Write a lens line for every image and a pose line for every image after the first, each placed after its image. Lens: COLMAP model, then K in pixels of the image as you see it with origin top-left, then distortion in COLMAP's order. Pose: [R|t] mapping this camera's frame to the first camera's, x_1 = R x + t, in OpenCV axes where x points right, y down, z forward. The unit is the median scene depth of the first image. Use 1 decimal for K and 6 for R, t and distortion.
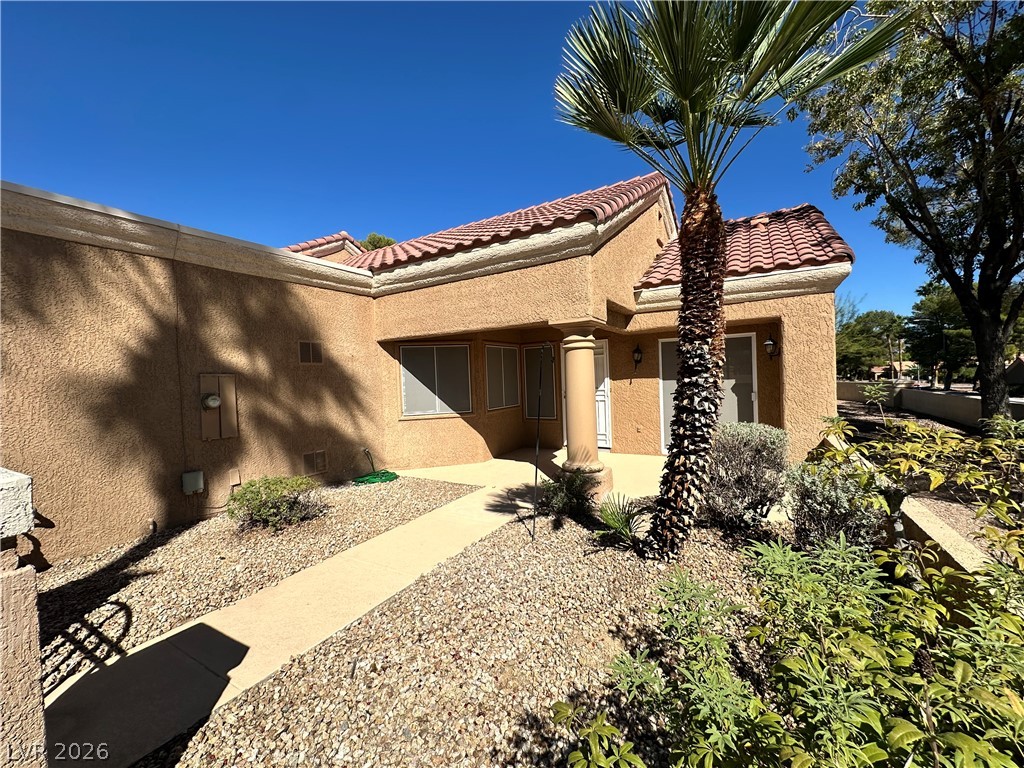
lens RADIAL K [[409.9, 0, 512.0], [0, 409.9, 384.0], [0, 0, 1]] dist [-0.001982, 0.000208]
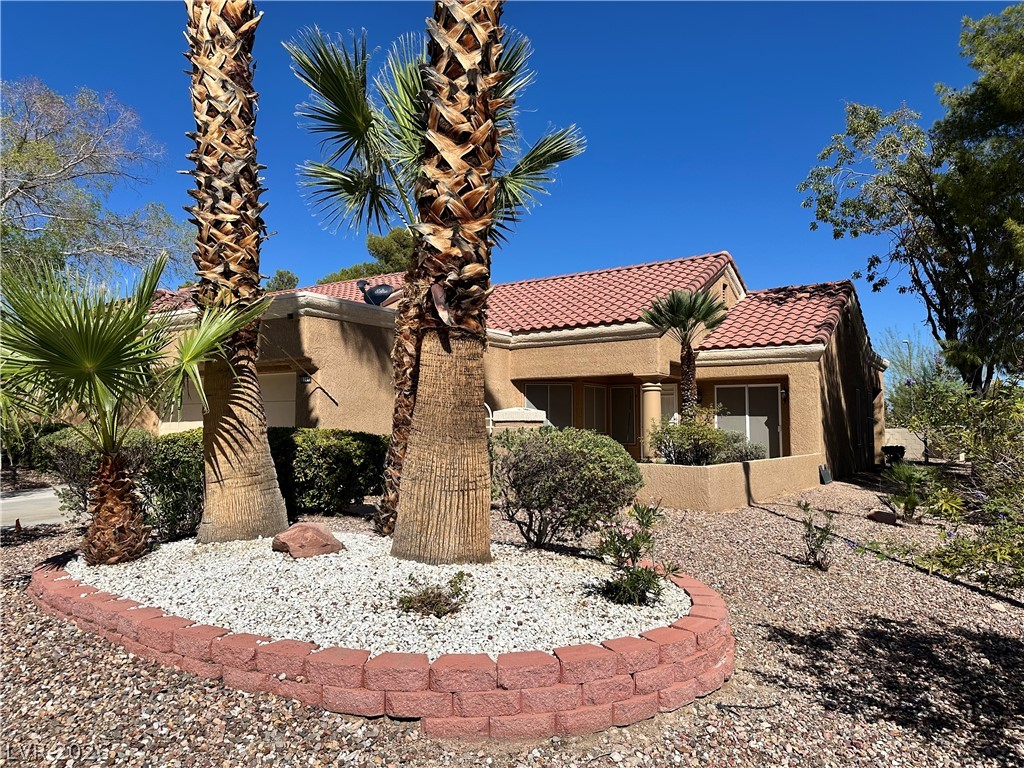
lens RADIAL K [[679.4, 0, 512.0], [0, 679.4, 384.0], [0, 0, 1]] dist [0.065887, 0.000036]
pose [[0.996722, 0.036455, -0.072223, -0.171158], [-0.042100, 0.996045, -0.078248, 0.107200], [0.069085, 0.081032, 0.994314, -1.521054]]
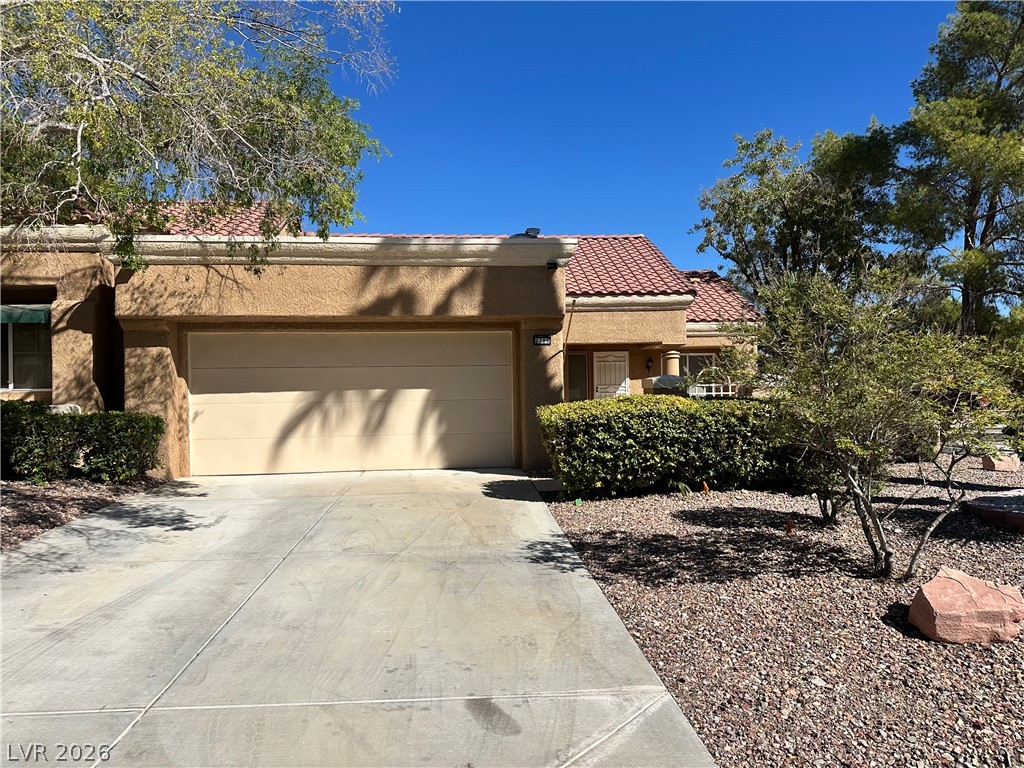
lens RADIAL K [[679.4, 0, 512.0], [0, 679.4, 384.0], [0, 0, 1]] dist [0.065887, 0.000036]
pose [[0.843733, 0.030270, 0.535908, -1.772177], [-0.009480, 0.999093, -0.041508, 0.139094], [-0.536679, 0.029941, 0.843255, -1.009053]]
